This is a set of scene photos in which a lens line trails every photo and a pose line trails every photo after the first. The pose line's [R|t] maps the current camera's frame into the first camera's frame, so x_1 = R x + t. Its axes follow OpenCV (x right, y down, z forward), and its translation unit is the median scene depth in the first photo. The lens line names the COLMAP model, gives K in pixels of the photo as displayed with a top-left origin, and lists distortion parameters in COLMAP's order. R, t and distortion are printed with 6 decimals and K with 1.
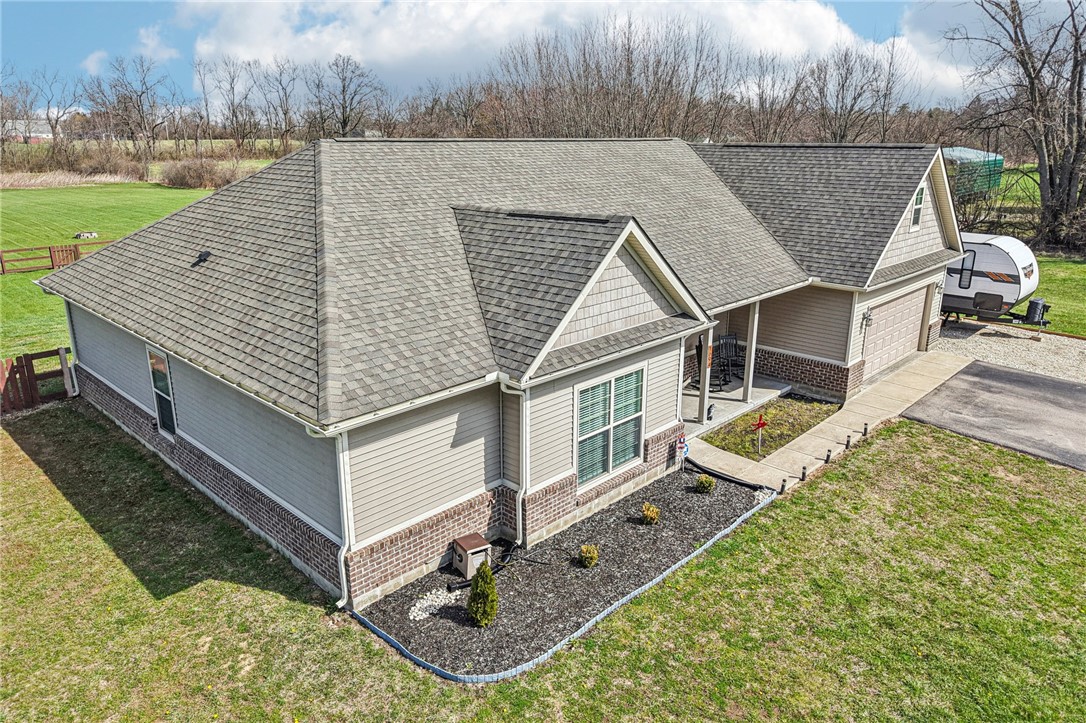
lens RADIAL K [[724.9, 0, 531.7], [0, 724.9, 363.2], [0, 0, 1]] dist [0.038165, -0.039599]
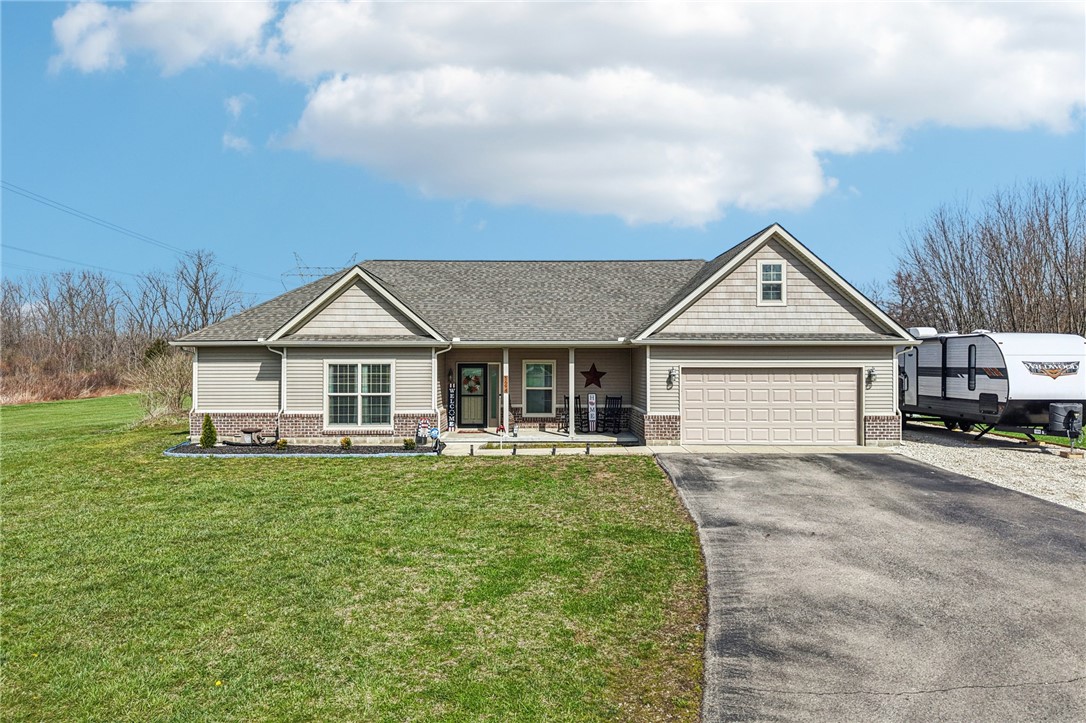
lens RADIAL K [[724.9, 0, 535.4], [0, 724.9, 360.1], [0, 0, 1]] dist [0.038165, -0.039599]
pose [[0.697875, -0.003633, -0.716211, 1.457759], [-0.212446, 0.953933, -0.211847, 0.258009], [0.683986, 0.299999, 0.664954, 0.151961]]
